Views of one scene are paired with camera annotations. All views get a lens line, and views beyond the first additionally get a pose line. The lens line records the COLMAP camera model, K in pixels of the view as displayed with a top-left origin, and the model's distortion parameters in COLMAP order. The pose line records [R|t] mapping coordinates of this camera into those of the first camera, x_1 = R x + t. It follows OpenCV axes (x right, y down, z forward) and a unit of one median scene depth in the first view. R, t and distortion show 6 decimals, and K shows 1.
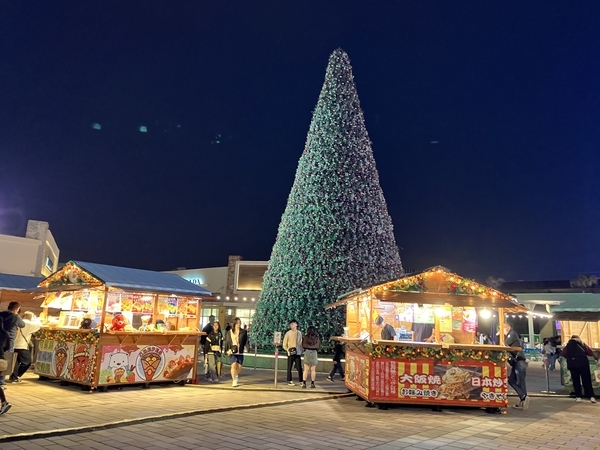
lens RADIAL K [[477.4, 0, 296.7], [0, 477.4, 228.1], [0, 0, 1]] dist [0.002505, -0.001052]
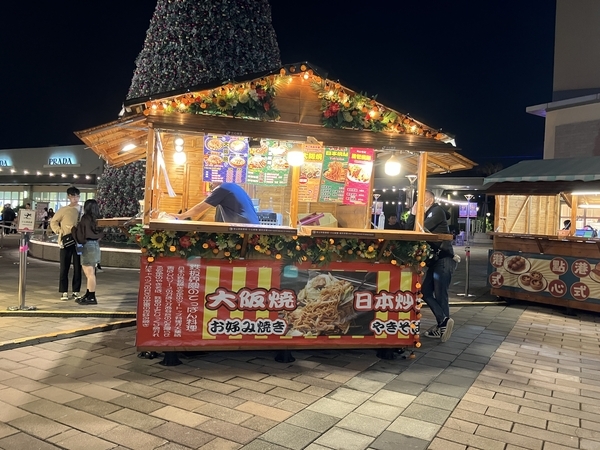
lens RADIAL K [[477.4, 0, 296.7], [0, 477.4, 228.1], [0, 0, 1]] dist [0.002505, -0.001052]
pose [[0.985246, -0.002097, 0.171131, 0.219647], [-0.036535, 0.974299, 0.222276, 0.137576], [-0.167199, -0.225249, 0.959848, 0.545650]]
